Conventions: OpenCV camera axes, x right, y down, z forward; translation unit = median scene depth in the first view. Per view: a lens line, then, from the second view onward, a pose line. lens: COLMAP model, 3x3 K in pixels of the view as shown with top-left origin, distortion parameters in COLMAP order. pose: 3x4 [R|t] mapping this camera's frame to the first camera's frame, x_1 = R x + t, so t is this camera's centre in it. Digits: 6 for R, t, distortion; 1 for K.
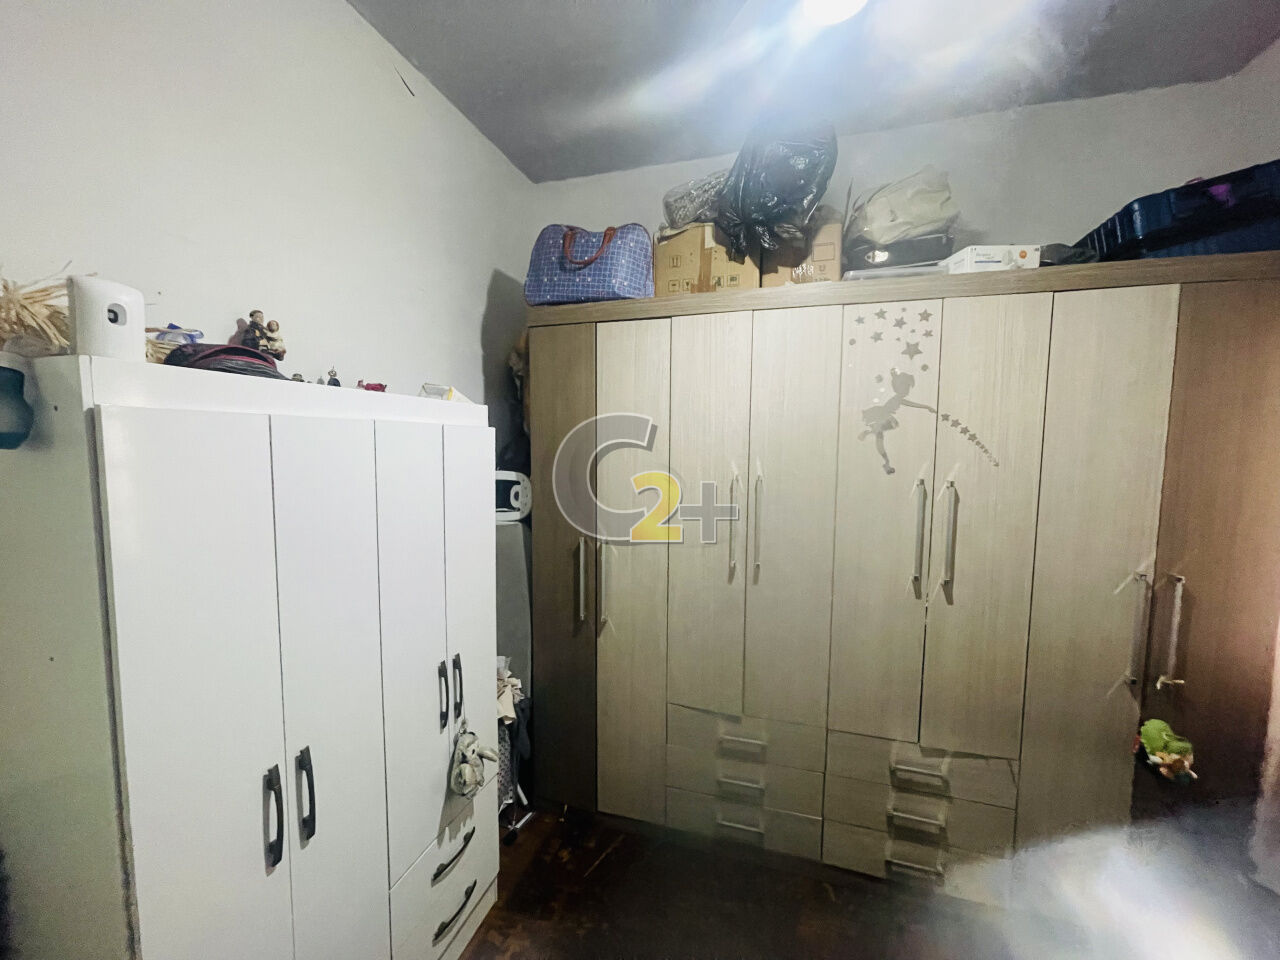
lens RADIAL K [[518.8, 0, 640.0], [0, 518.8, 480.0], [0, 0, 1]] dist [-0.016771, 0.007720]
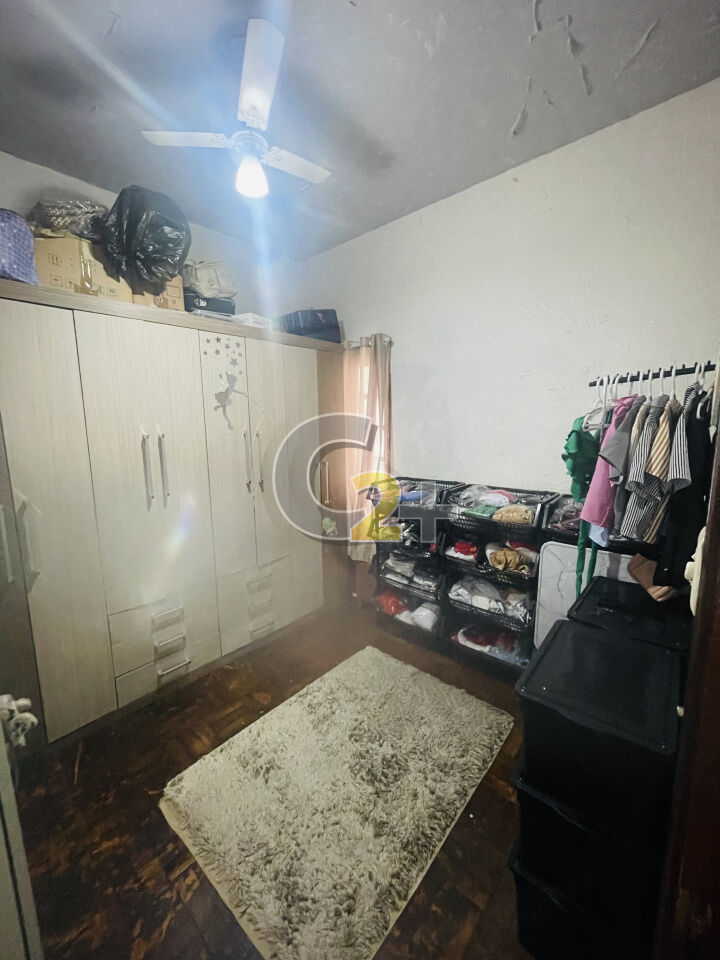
lens RADIAL K [[389.1, 0, 363.0], [0, 389.1, 472.3], [0, 0, 1]] dist [-0.016771, 0.007720]
pose [[0.394848, -0.136519, 0.908547, -0.590153], [0.089450, 0.989913, 0.109871, 0.029811], [-0.914381, 0.037887, 0.403077, 0.015290]]
